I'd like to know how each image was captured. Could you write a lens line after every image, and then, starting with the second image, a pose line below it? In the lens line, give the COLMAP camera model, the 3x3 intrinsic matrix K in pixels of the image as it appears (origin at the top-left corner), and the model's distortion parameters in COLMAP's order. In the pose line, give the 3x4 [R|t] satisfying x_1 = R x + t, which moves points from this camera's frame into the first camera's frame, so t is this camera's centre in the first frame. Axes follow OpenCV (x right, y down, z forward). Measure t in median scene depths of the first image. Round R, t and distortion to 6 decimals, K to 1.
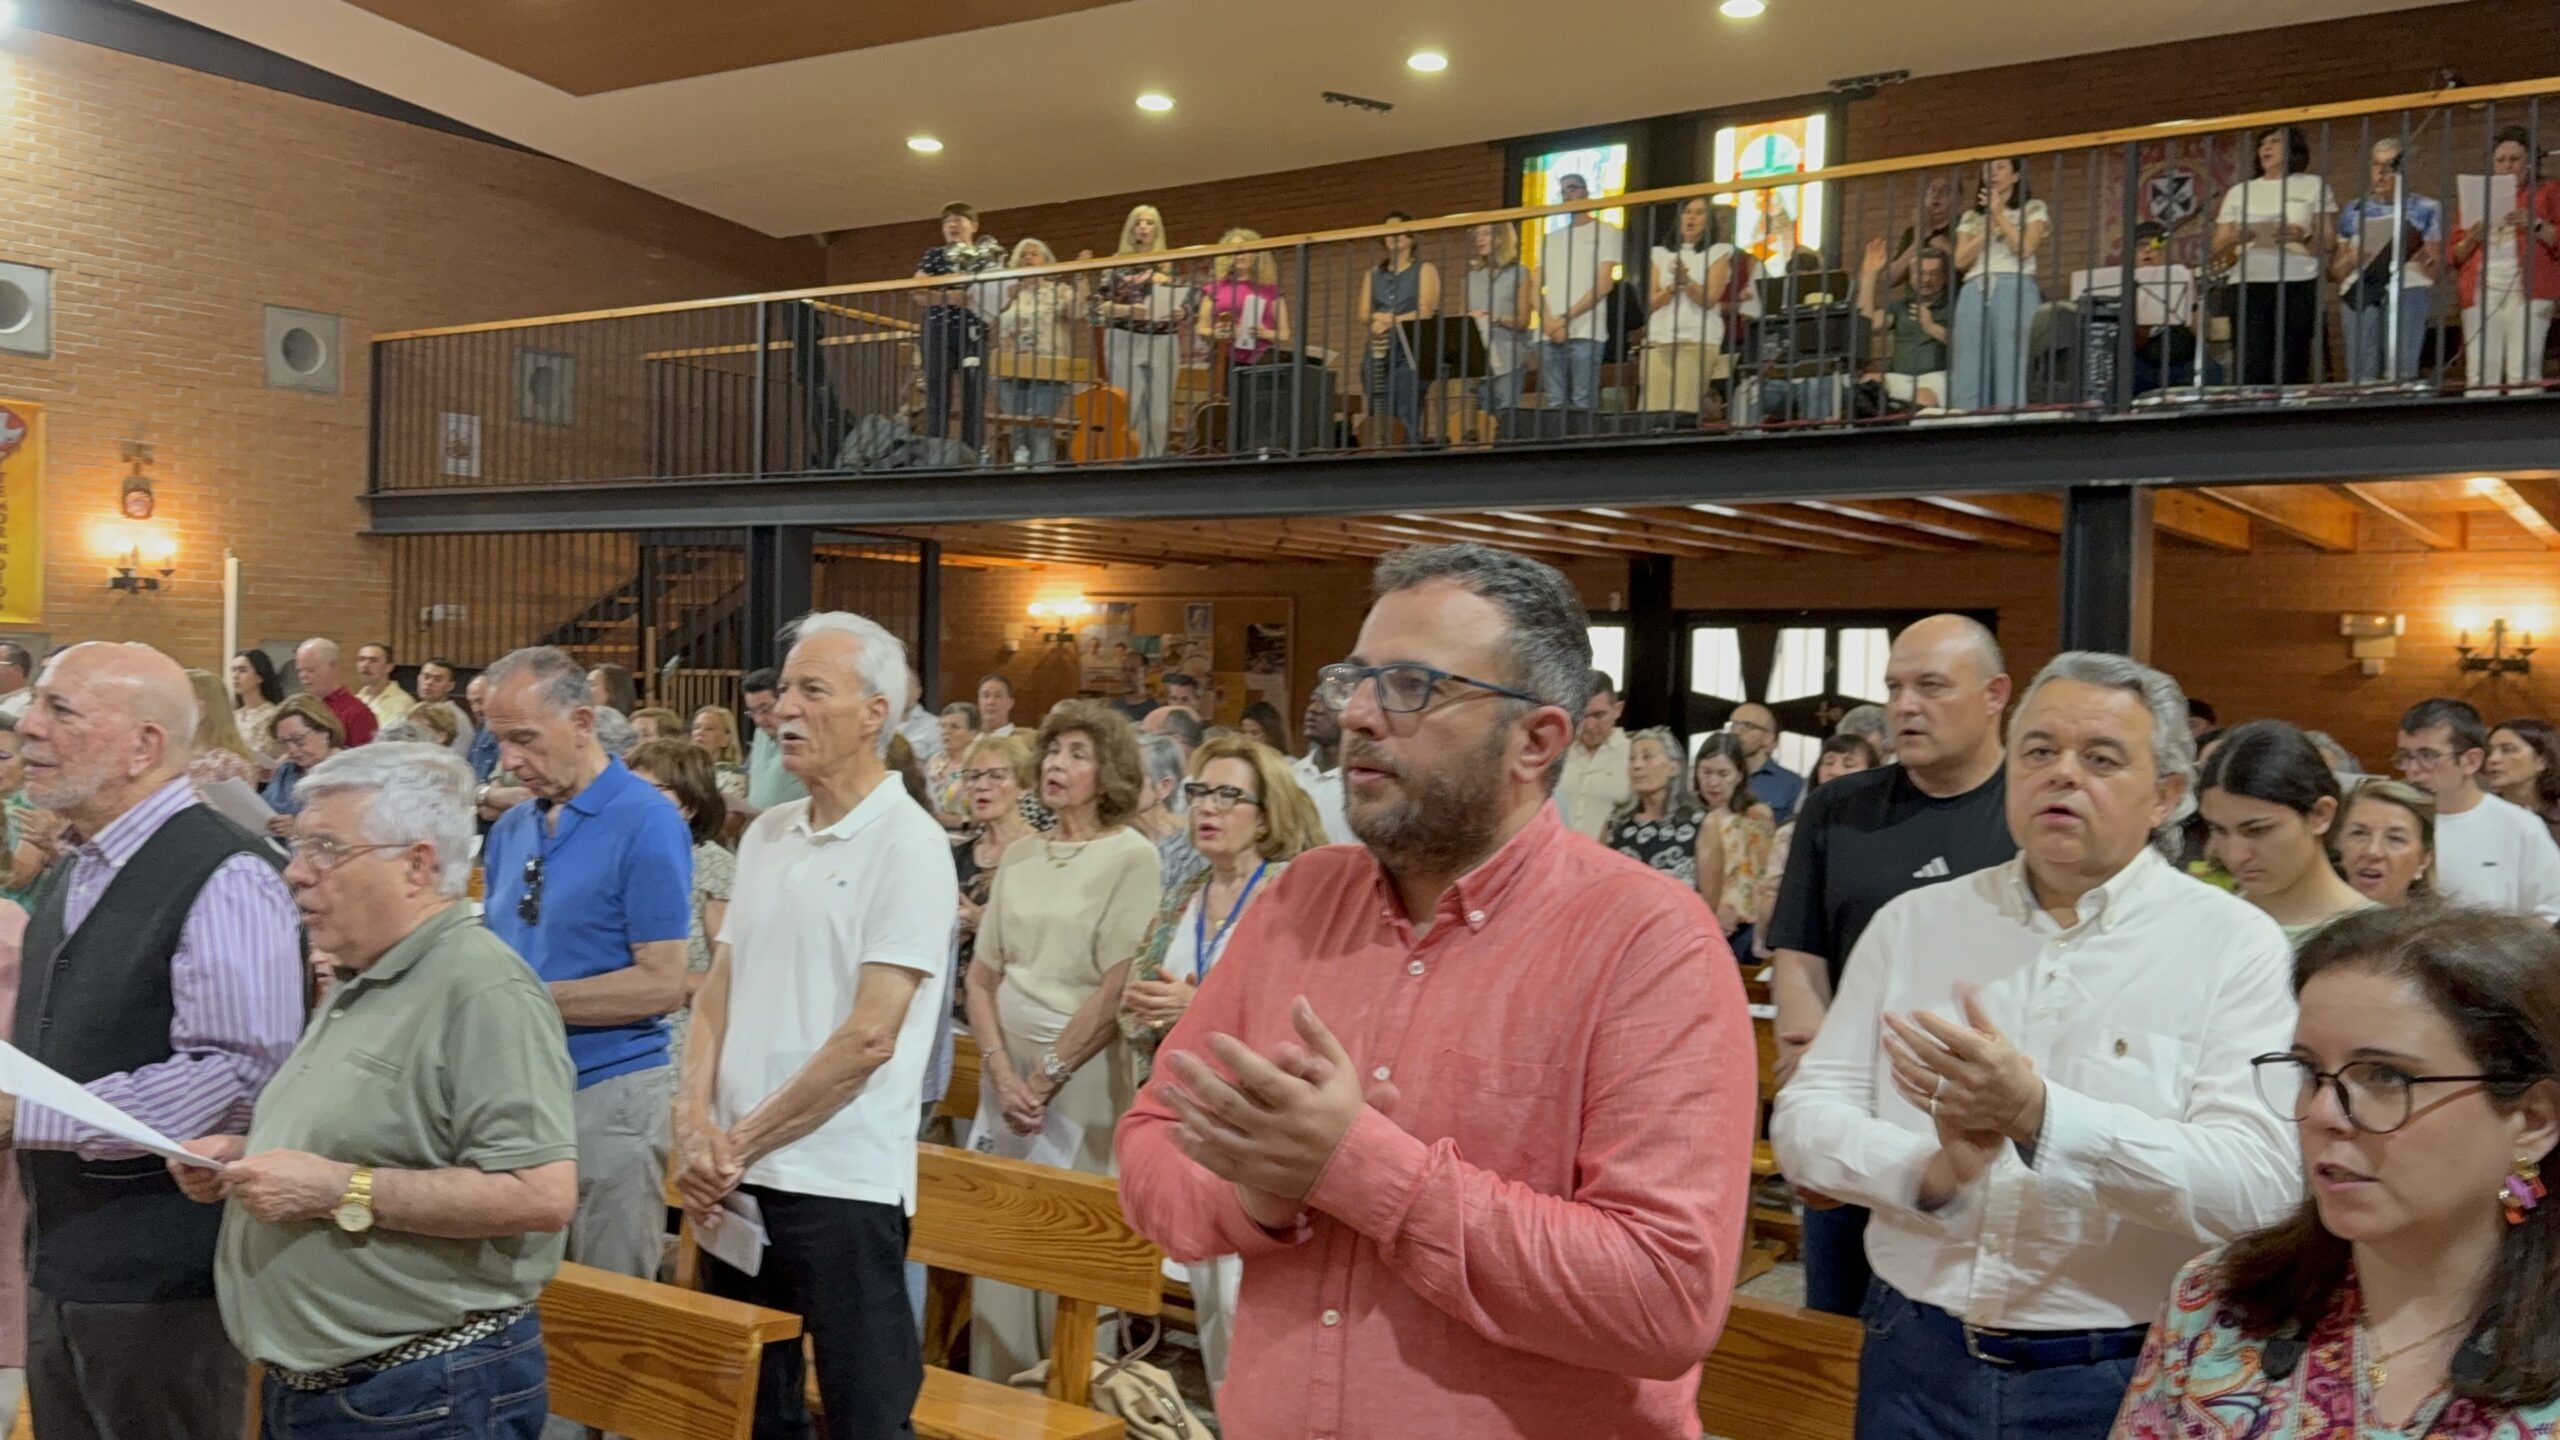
lens RADIAL K [[2183.0, 0, 1239.2], [0, 2183.0, 724.9], [0, 0, 1]] dist [0.208100, -0.390672]
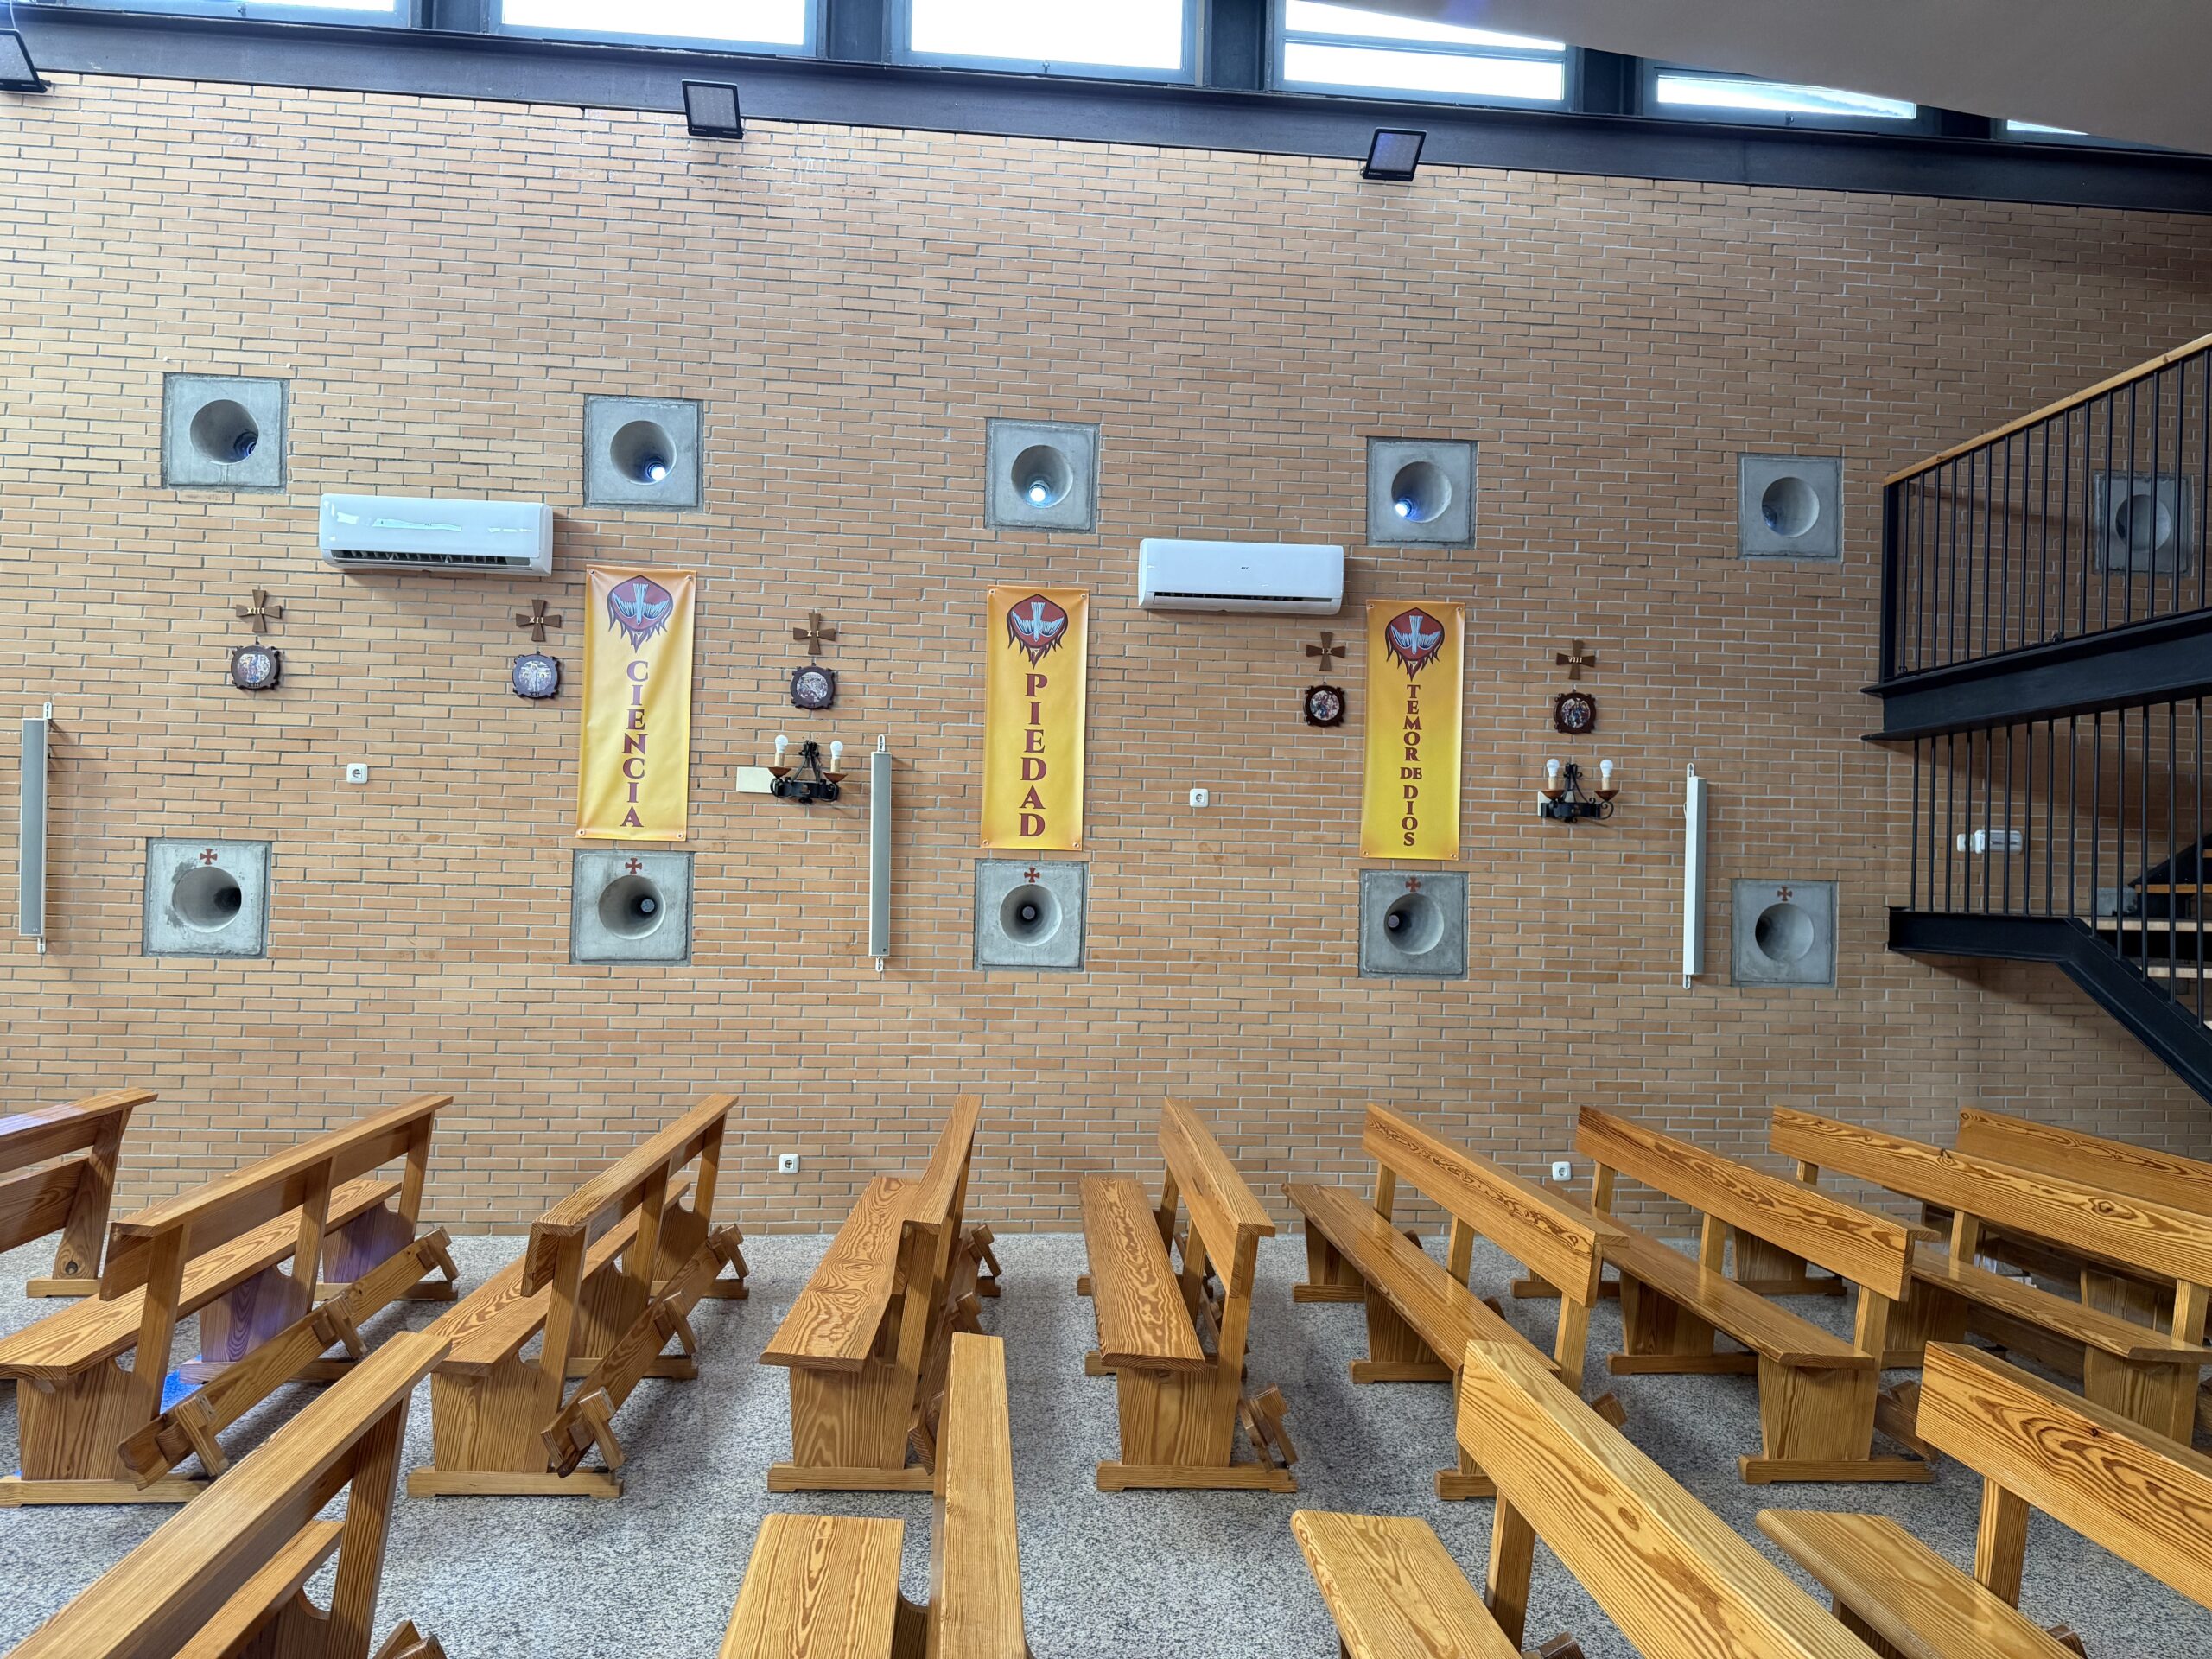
lens RADIAL K [[1545.5, 0, 1105.3], [0, 1545.5, 831.0], [0, 0, 1]] dist [0.147368, -0.197205]
pose [[0.644475, -0.031259, -0.763986, -0.163782], [-0.023856, 0.997856, -0.060952, -0.016467], [0.764253, 0.057508, 0.642347, 0.496992]]
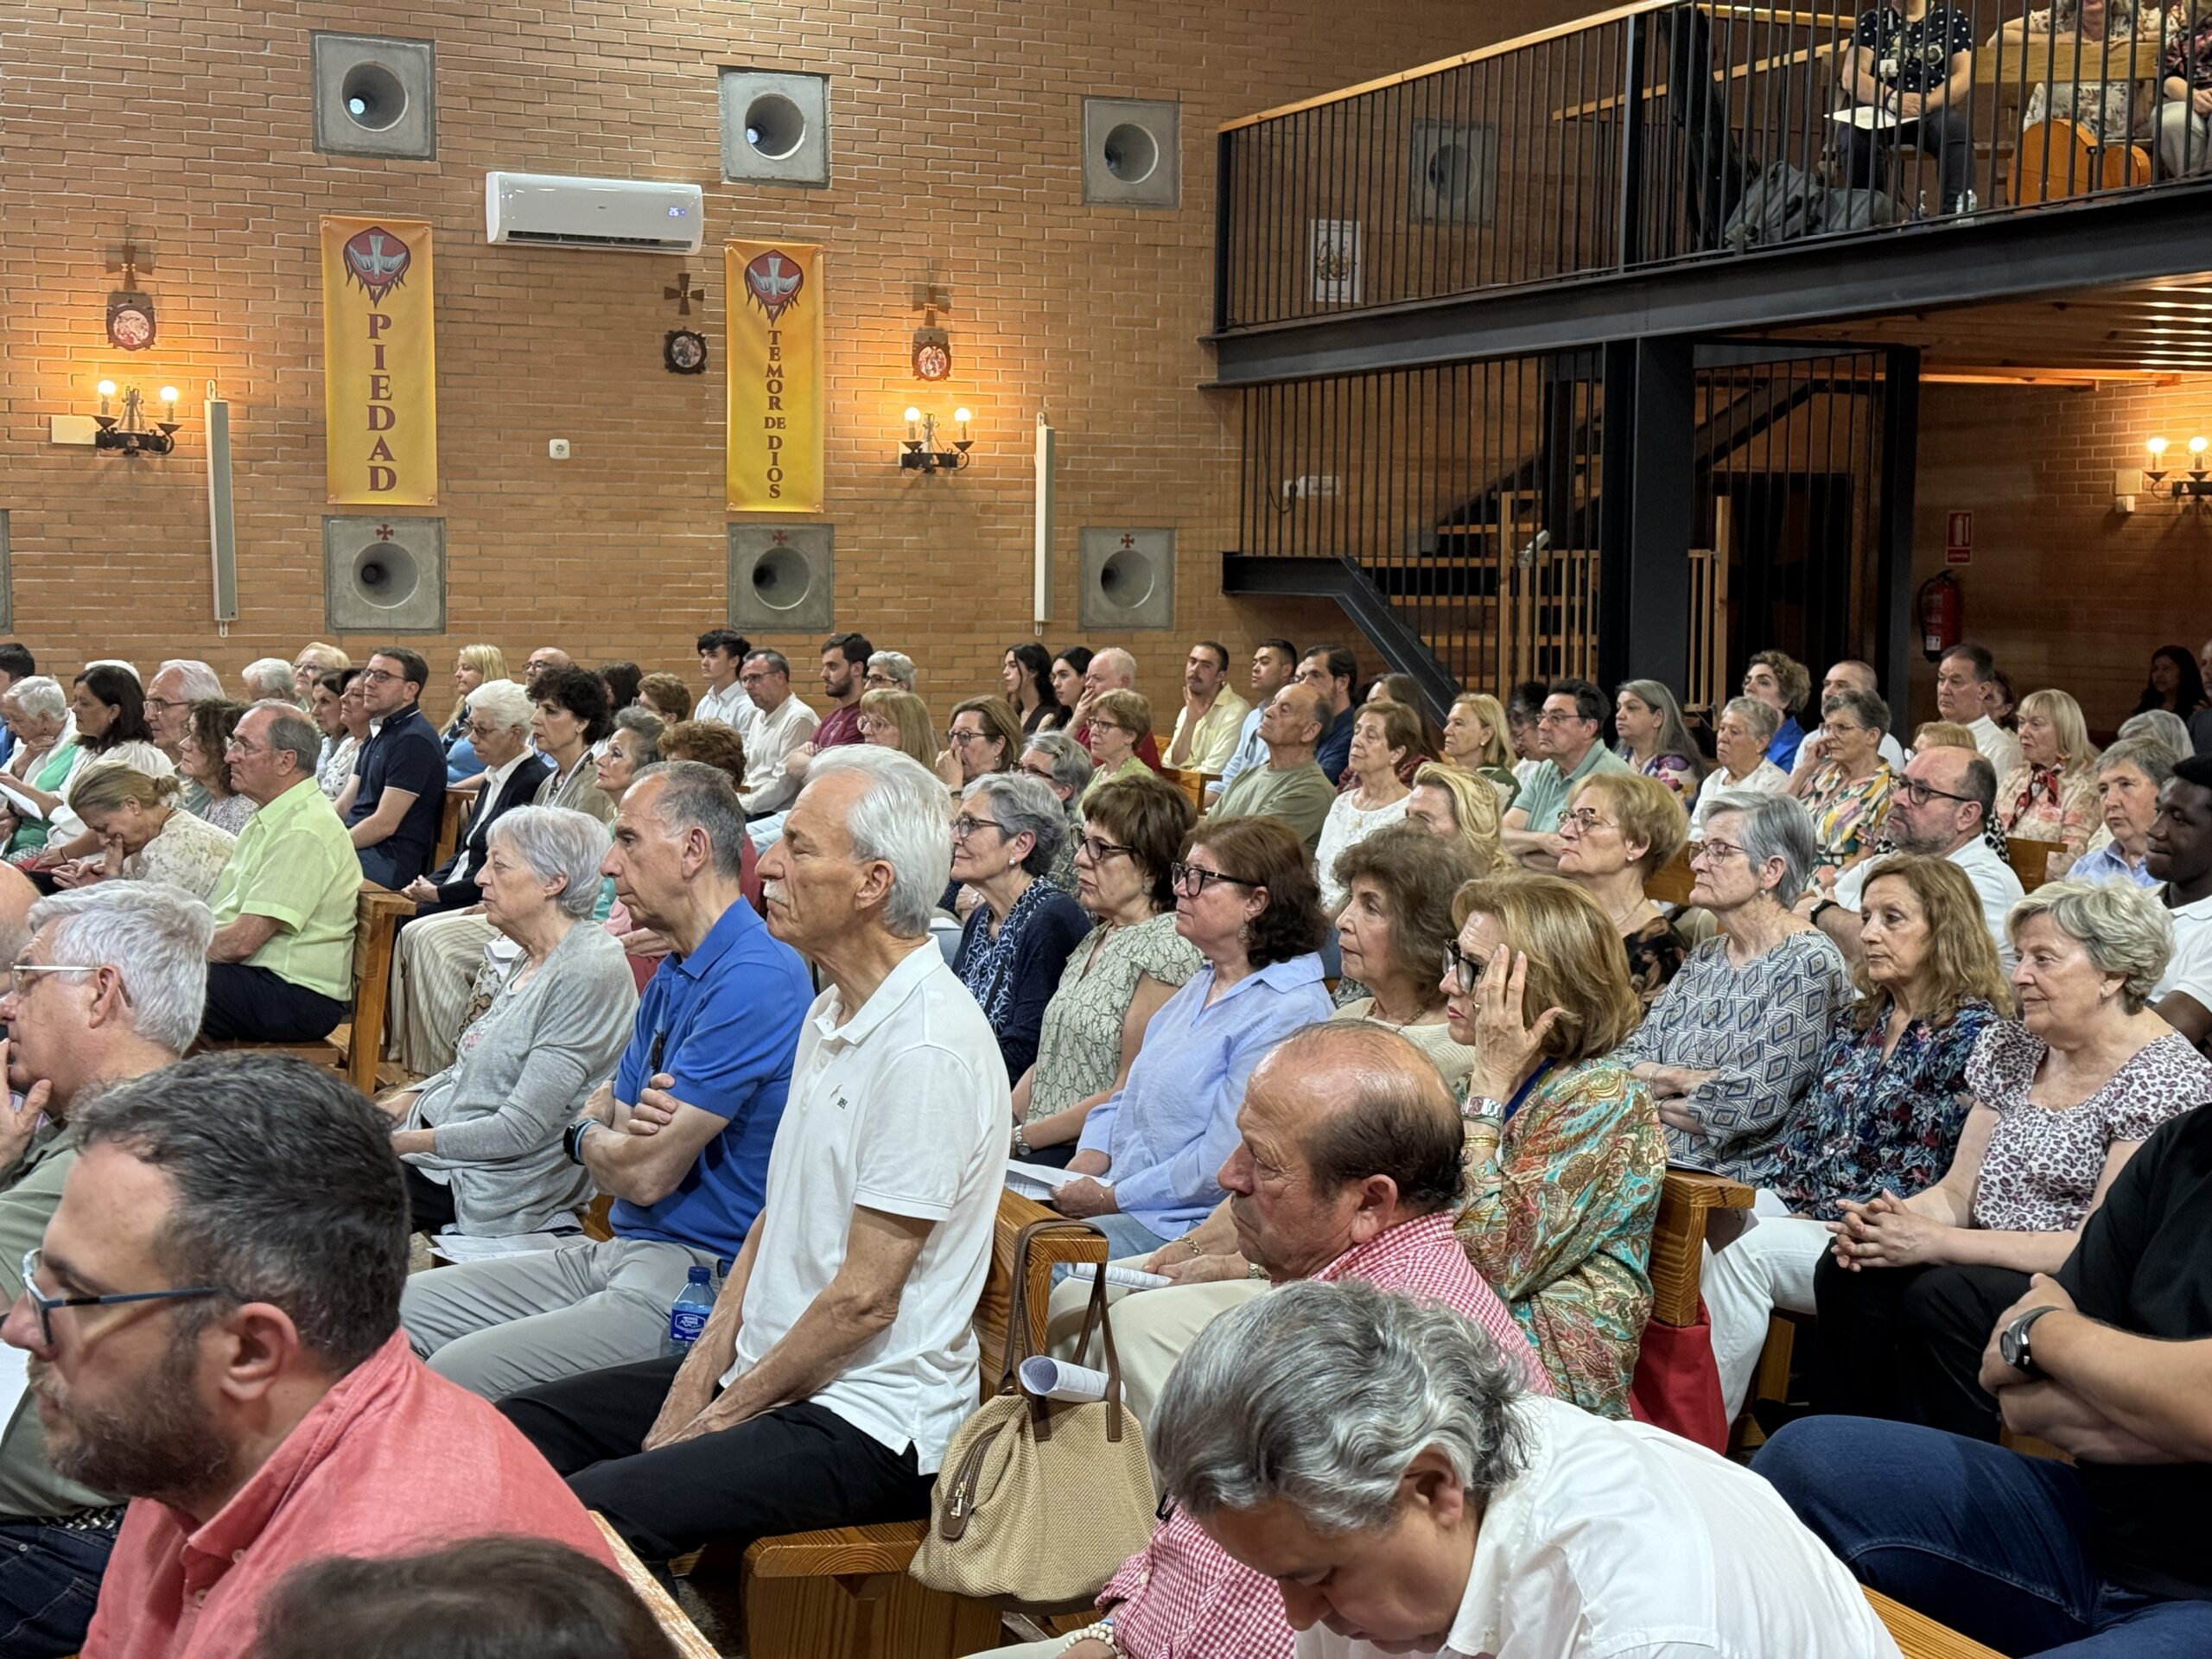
lens RADIAL K [[3079.3, 0, 1106.8], [0, 3079.3, 824.2], [0, 0, 1]] dist [0.146822, -0.154820]
pose [[0.864558, 0.022937, -0.502009, 0.129442], [0.005094, 0.998507, 0.054394, 0.008277], [0.502507, -0.049584, 0.863150, 0.053627]]
